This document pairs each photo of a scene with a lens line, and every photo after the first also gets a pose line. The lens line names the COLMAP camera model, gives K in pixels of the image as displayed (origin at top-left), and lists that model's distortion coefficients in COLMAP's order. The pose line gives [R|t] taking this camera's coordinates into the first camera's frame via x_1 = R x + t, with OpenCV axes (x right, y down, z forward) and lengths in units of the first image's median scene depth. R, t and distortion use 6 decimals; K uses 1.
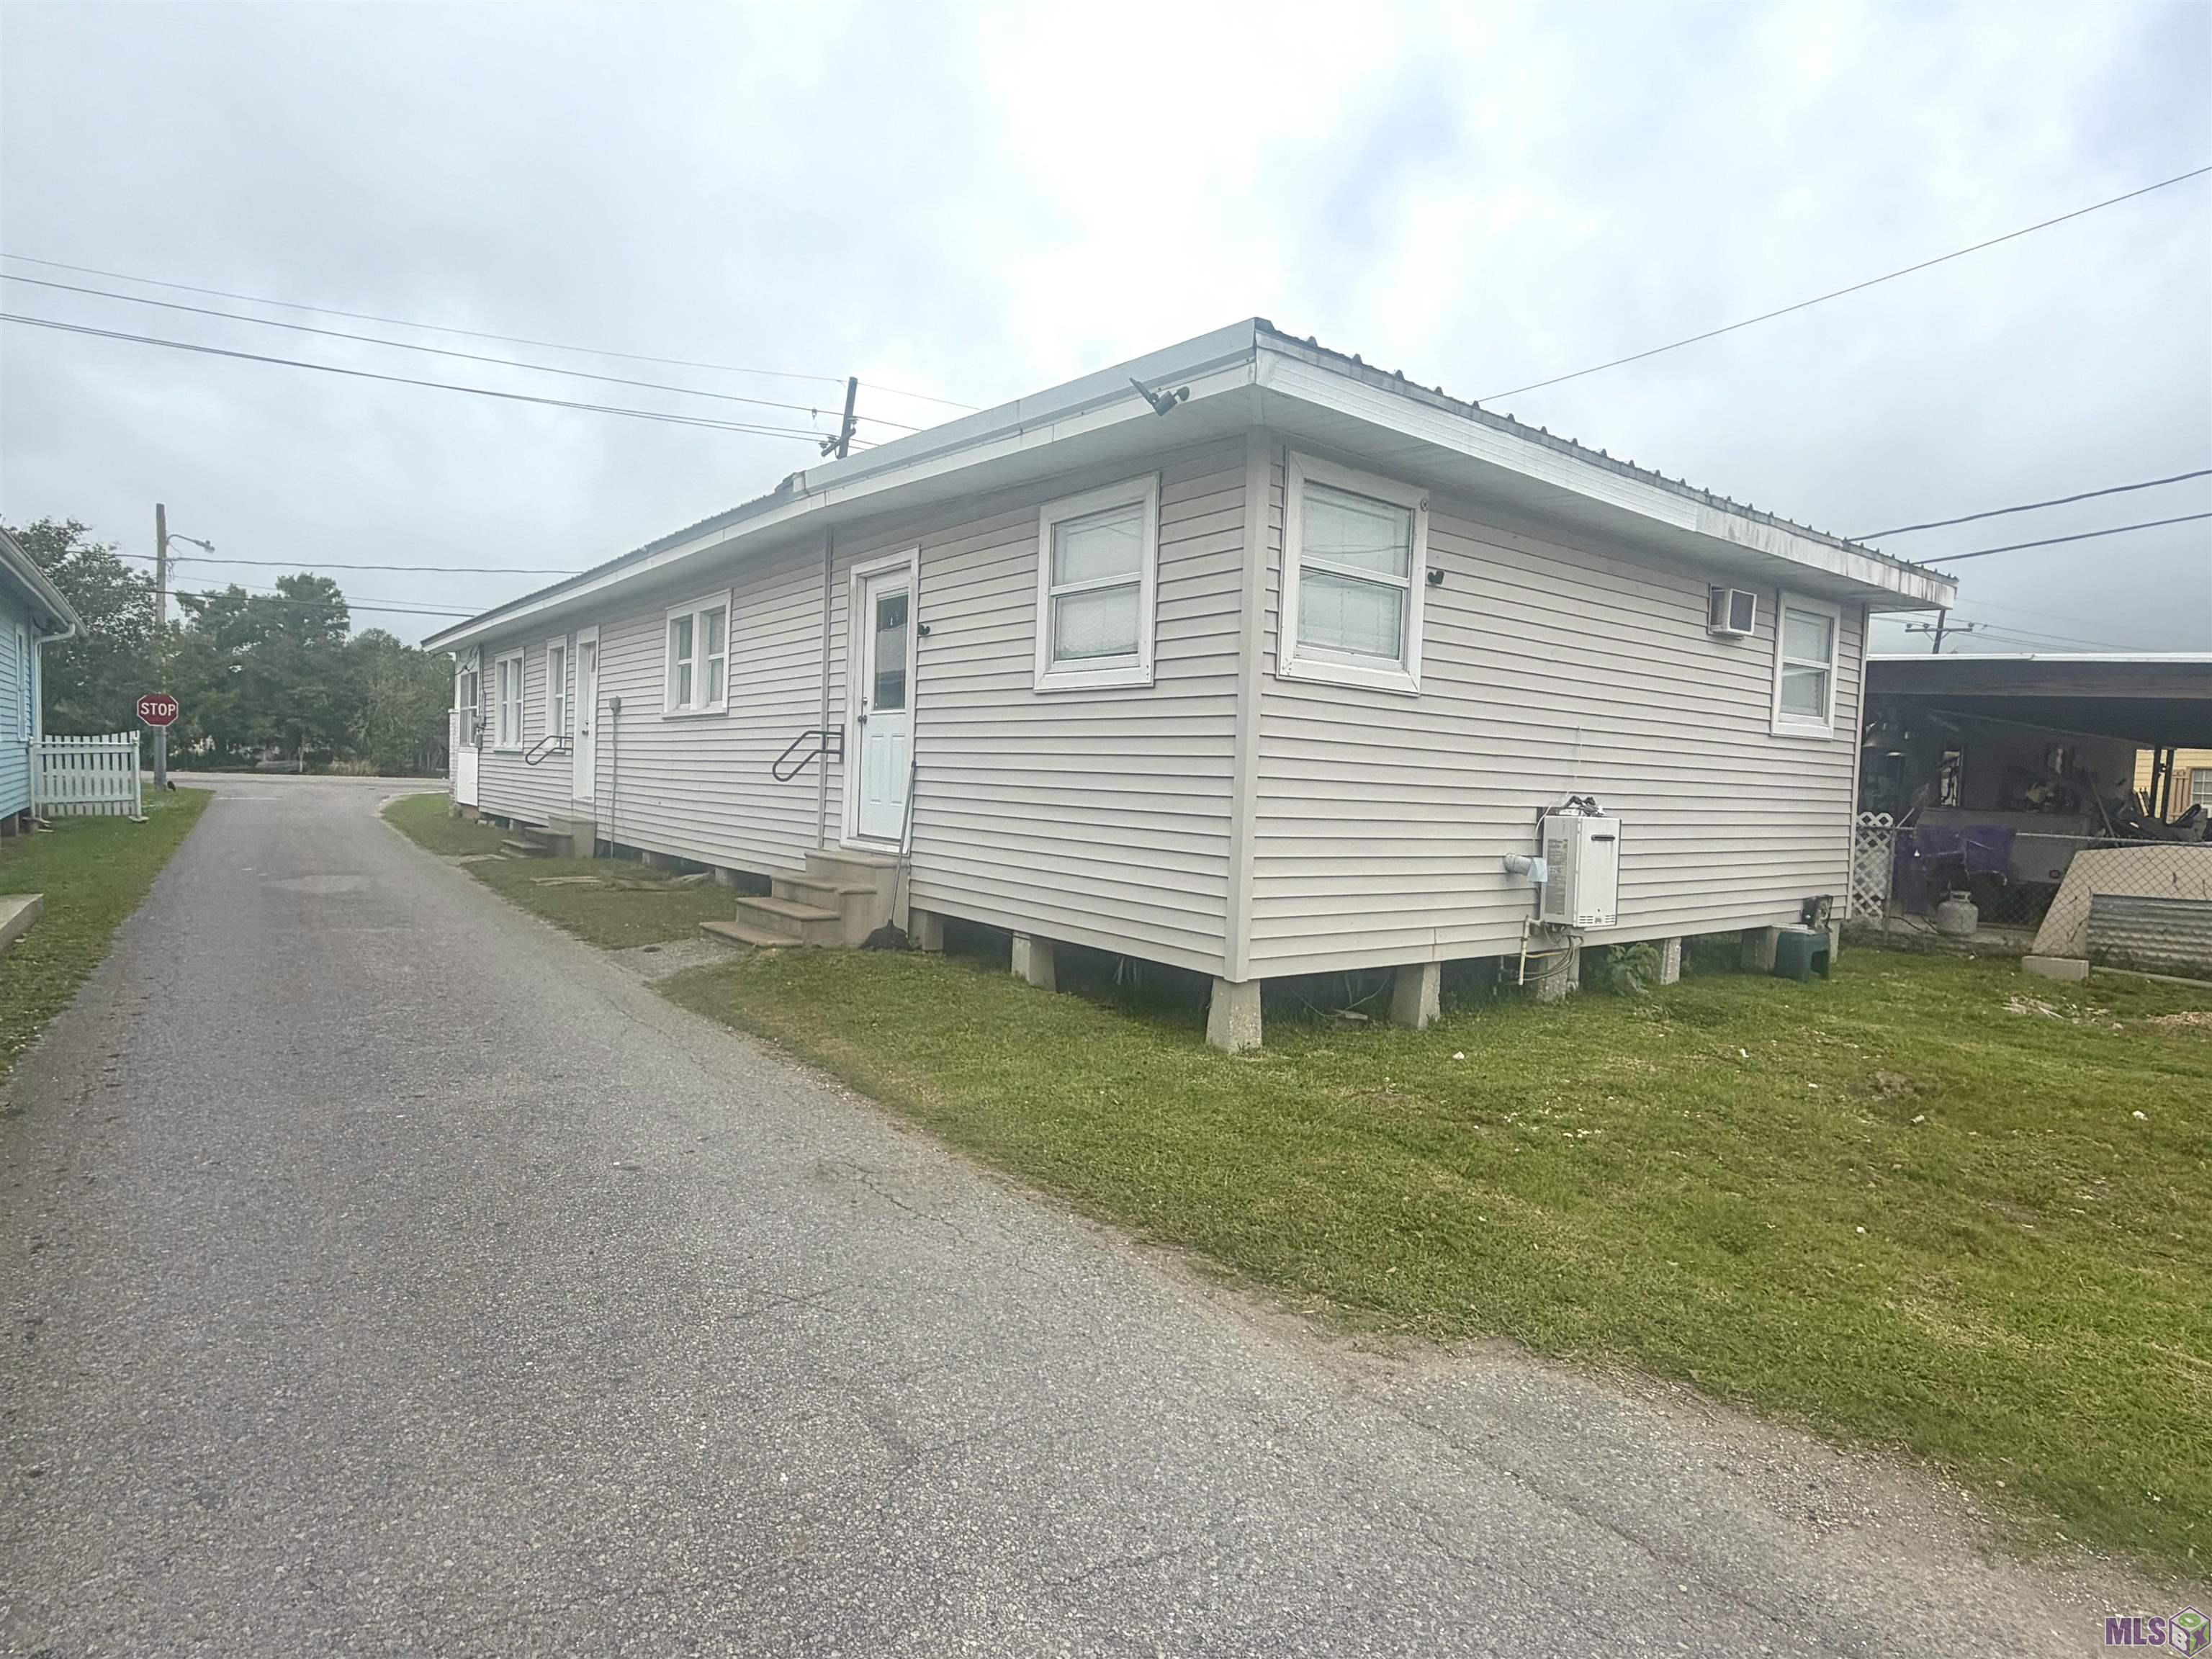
lens RADIAL K [[1189.5, 0, 1102.7], [0, 1189.5, 832.8], [0, 0, 1]] dist [0.005388, -0.000040]
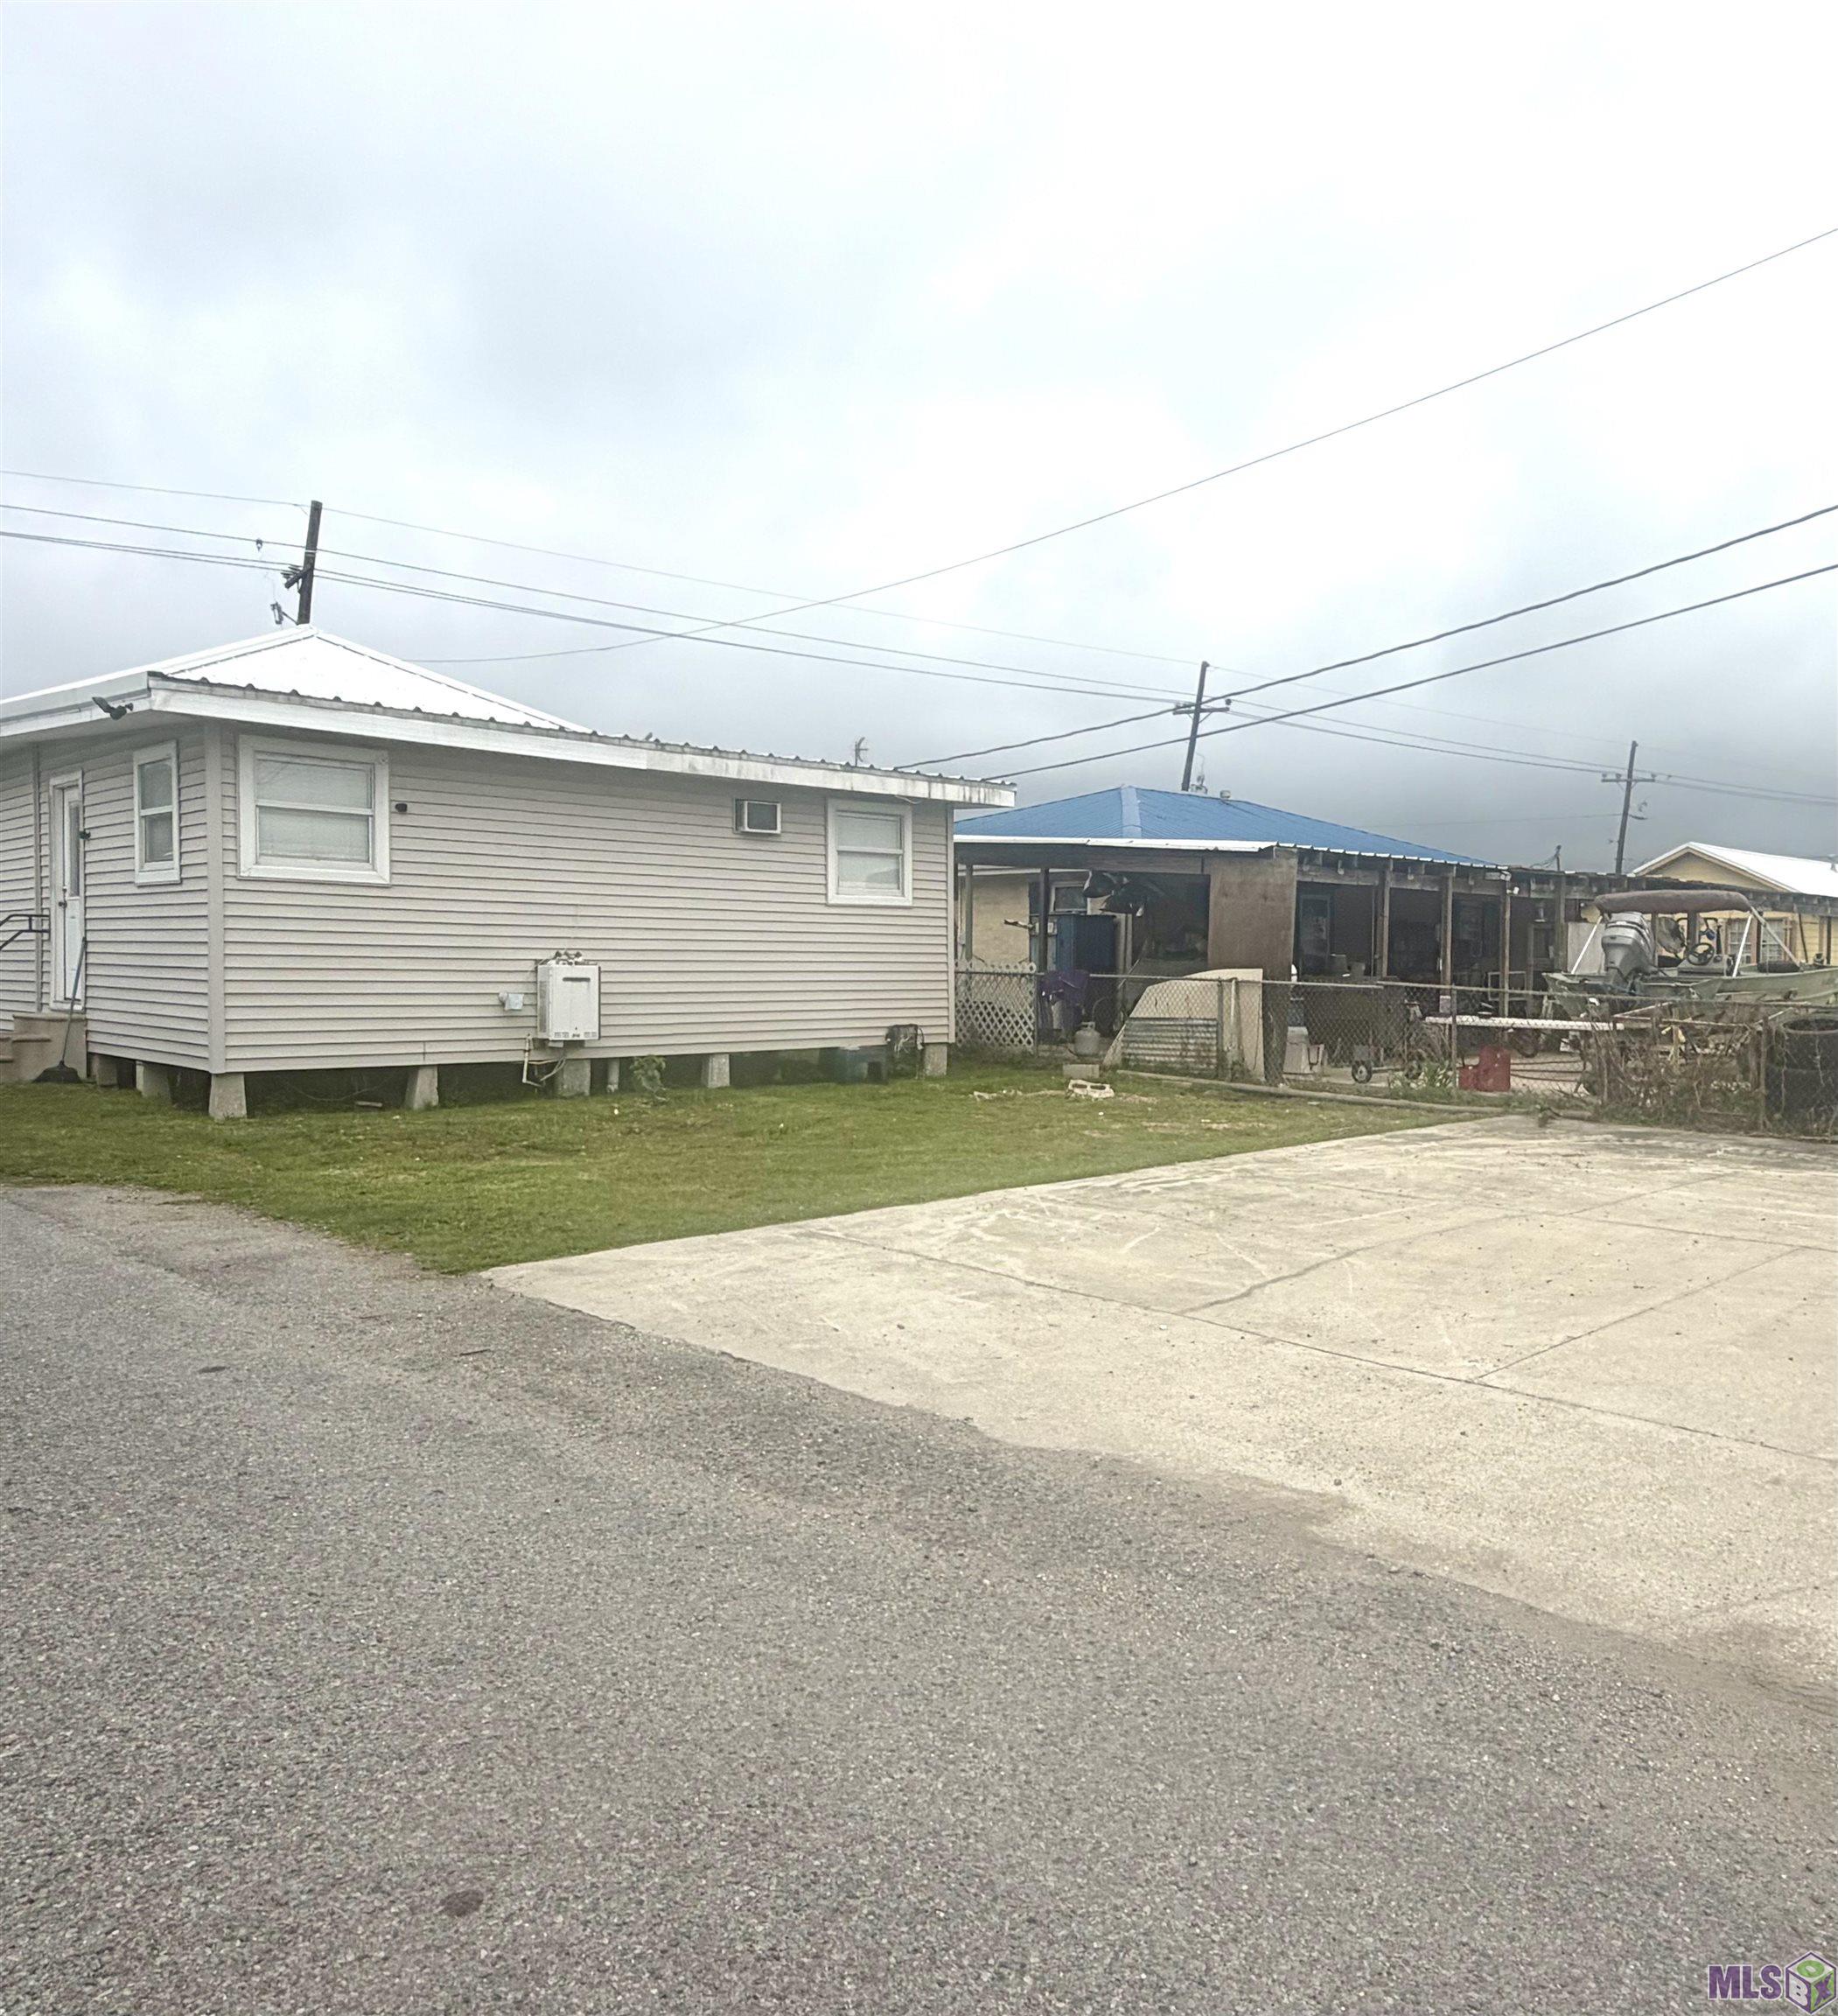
lens RADIAL K [[1292.6, 0, 921.1], [0, 1292.6, 1006.3], [0, 0, 1]] dist [0.004550, 0.003344]
pose [[0.977260, -0.033260, 0.209418, 0.498514], [0.033888, 0.999425, 0.000587, 0.051116], [-0.209318, 0.006523, 0.977826, -0.642689]]
